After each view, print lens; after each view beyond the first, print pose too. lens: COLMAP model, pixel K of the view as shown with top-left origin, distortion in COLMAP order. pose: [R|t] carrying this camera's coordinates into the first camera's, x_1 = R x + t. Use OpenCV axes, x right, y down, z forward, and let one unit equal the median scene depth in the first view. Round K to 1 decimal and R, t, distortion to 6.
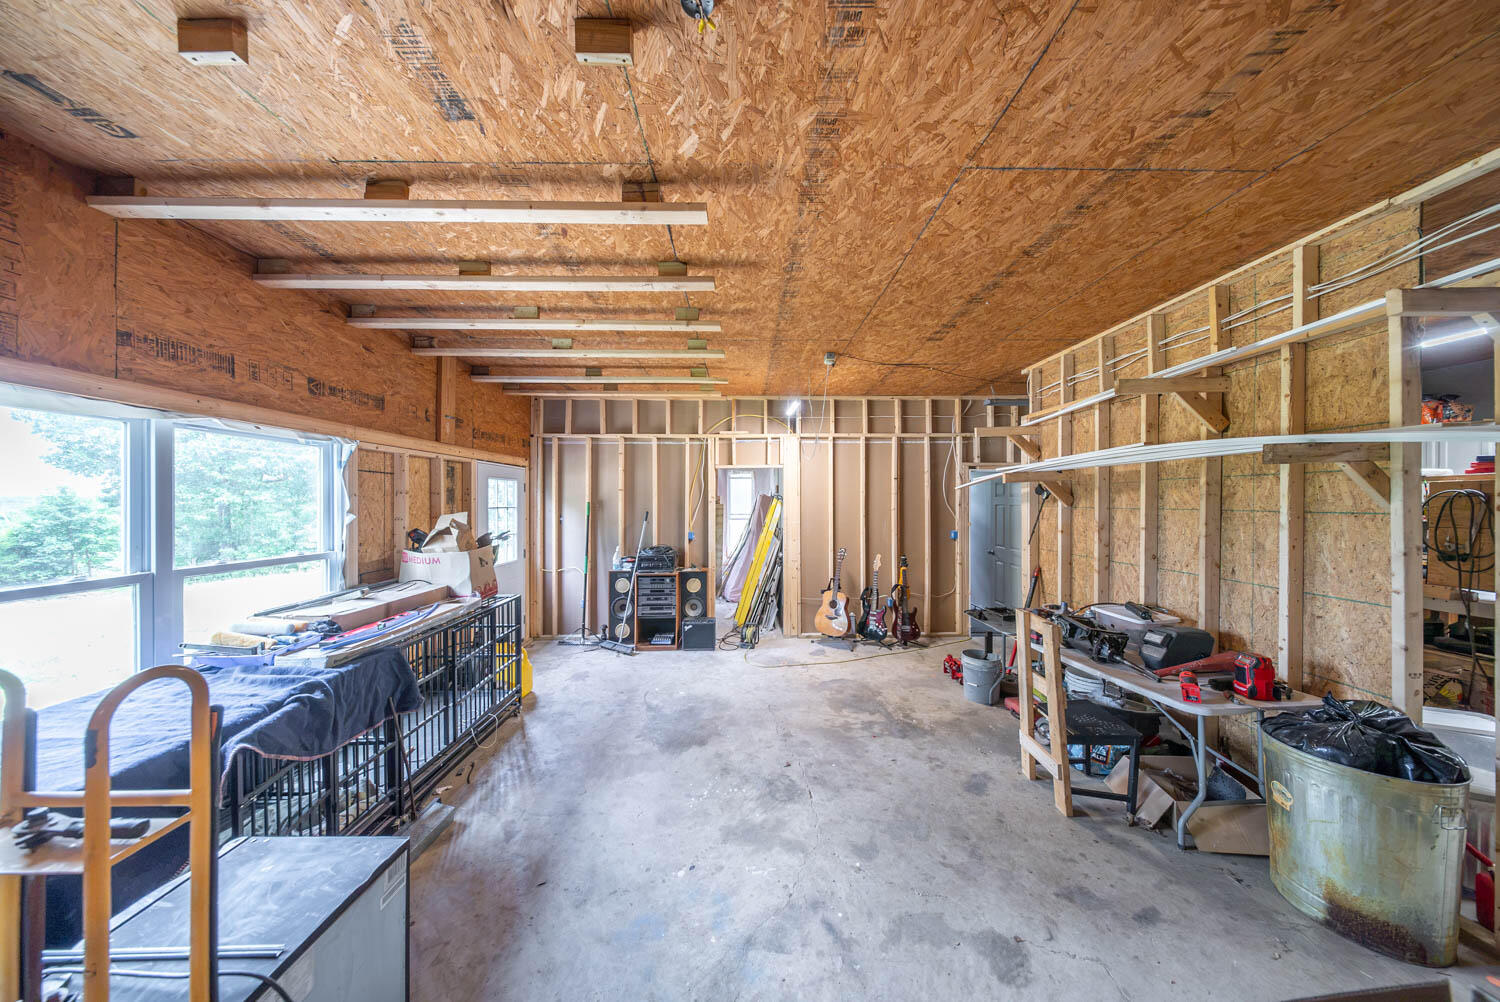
lens RADIAL K [[445.8, 0, 748.9], [0, 445.8, 502.9], [0, 0, 1]] dist [-0.000074, -0.000006]
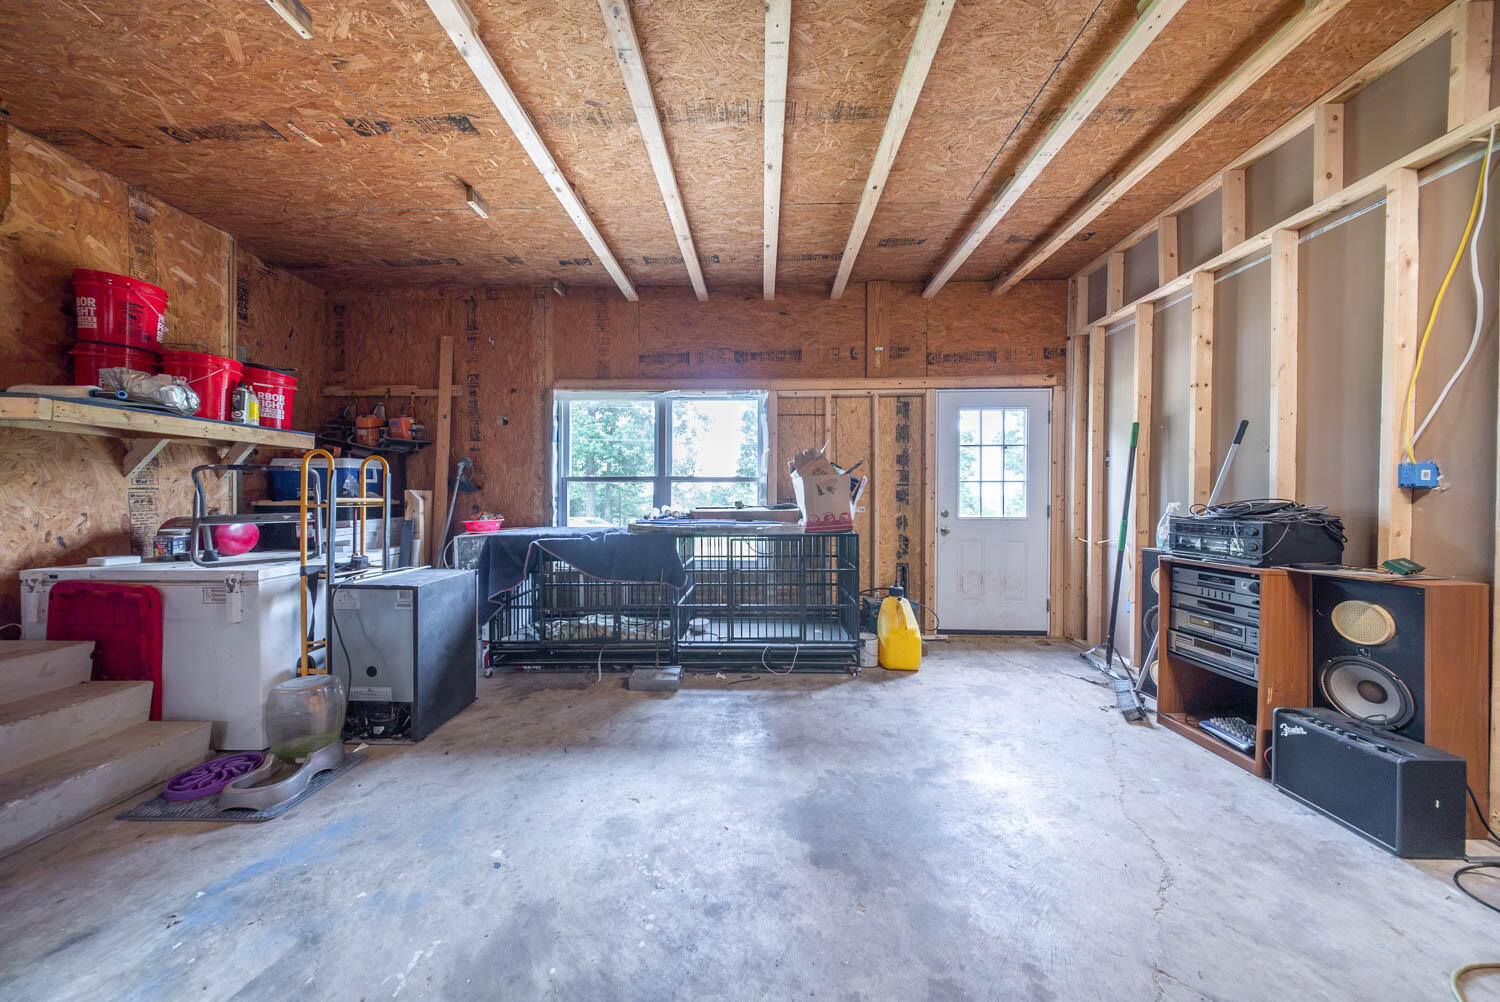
lens RADIAL K [[445.8, 0, 749.8], [0, 445.8, 500.6], [0, 0, 1]] dist [-0.000074, -0.000006]
pose [[-0.045464, 0.002531, -0.998963, 0.229379], [-0.004018, 0.999988, 0.002716, 0.101528], [0.998958, 0.004137, -0.045453, 0.593018]]
